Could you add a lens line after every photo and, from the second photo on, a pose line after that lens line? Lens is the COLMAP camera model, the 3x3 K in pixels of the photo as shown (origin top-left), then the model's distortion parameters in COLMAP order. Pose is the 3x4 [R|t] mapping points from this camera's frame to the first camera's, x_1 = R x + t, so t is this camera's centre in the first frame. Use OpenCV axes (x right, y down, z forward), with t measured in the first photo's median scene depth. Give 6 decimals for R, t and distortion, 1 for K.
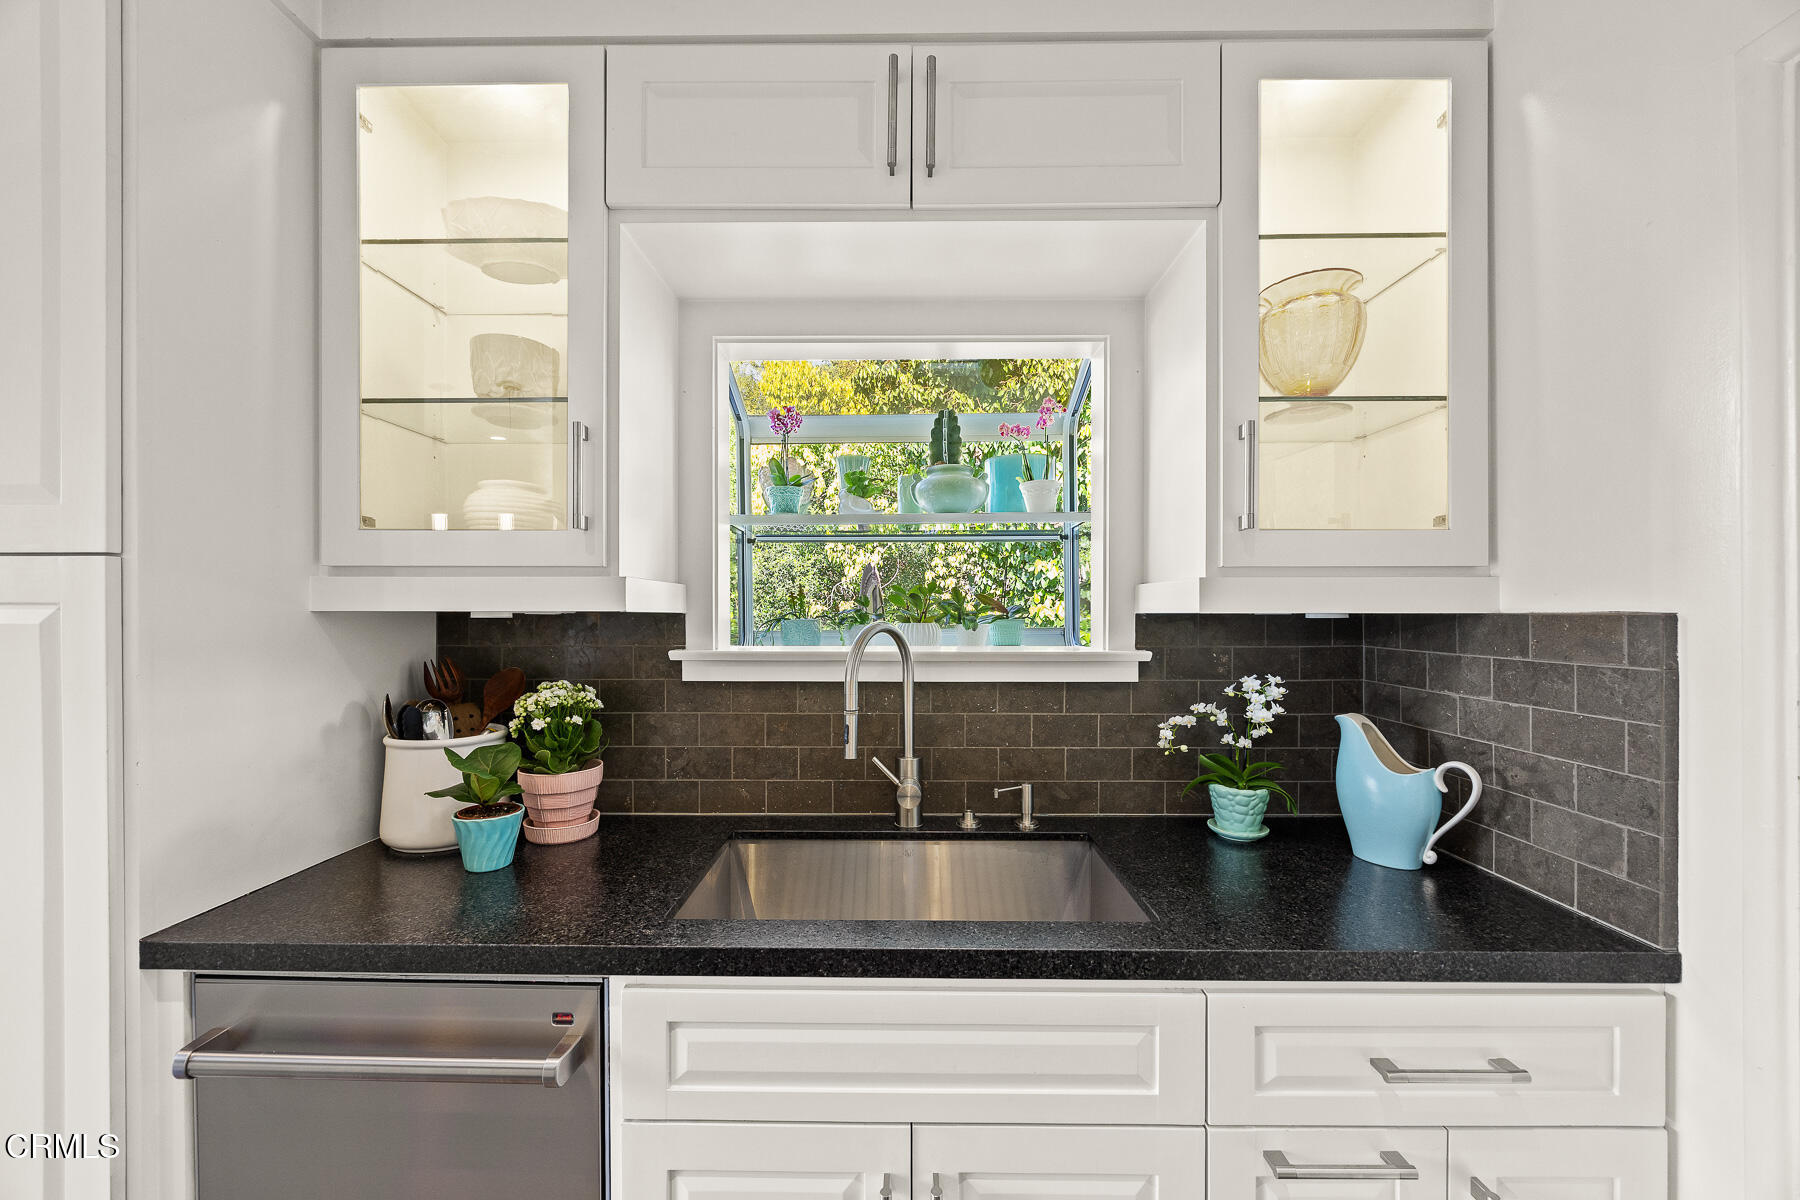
lens RADIAL K [[682.3, 0, 901.3], [0, 682.3, 617.8], [0, 0, 1]] dist [0.002135, 0.000121]
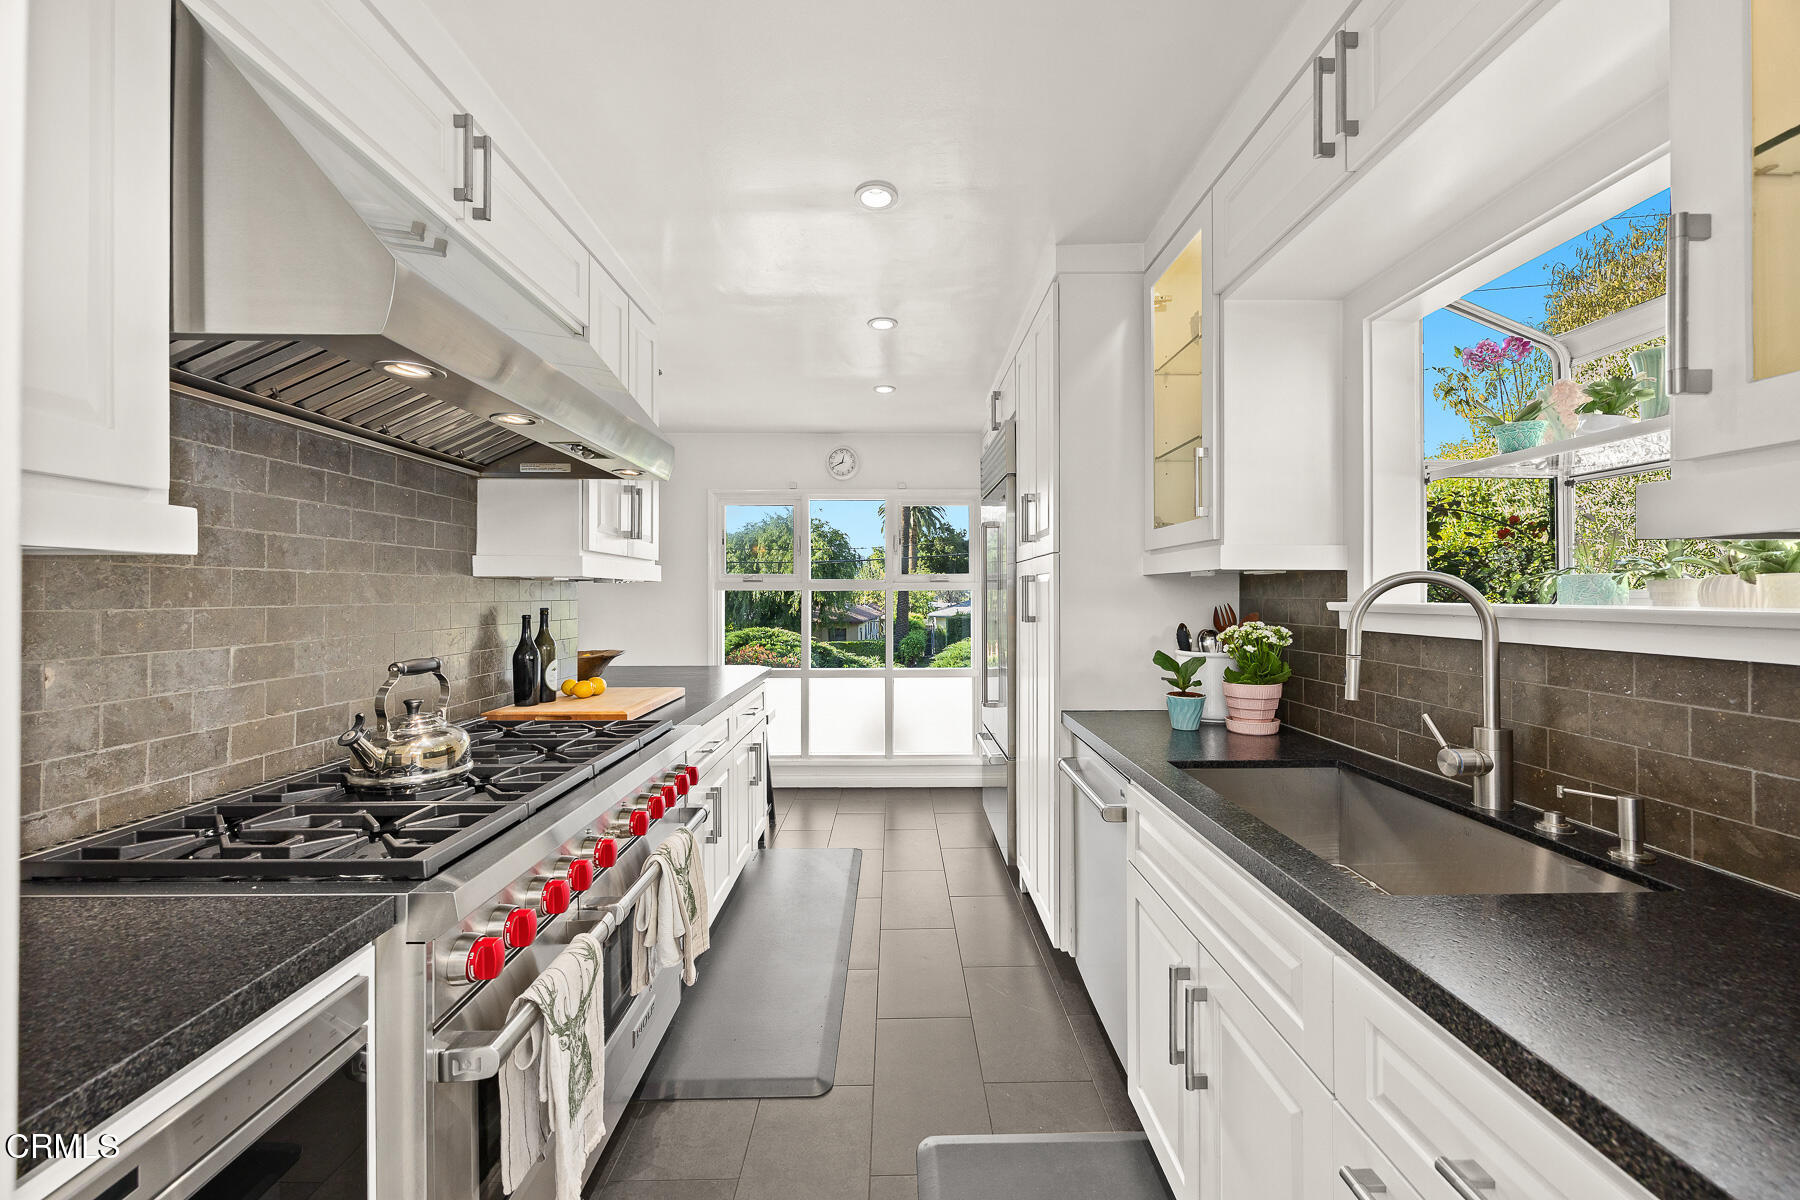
lens RADIAL K [[682.3, 0, 900.5], [0, 682.3, 593.0], [0, 0, 1]] dist [0.002135, 0.000121]
pose [[0.012105, 0.001518, -0.999926, 0.873438], [0.001992, 0.999997, 0.001543, 0.030947], [0.999925, -0.002010, 0.012102, 0.244643]]
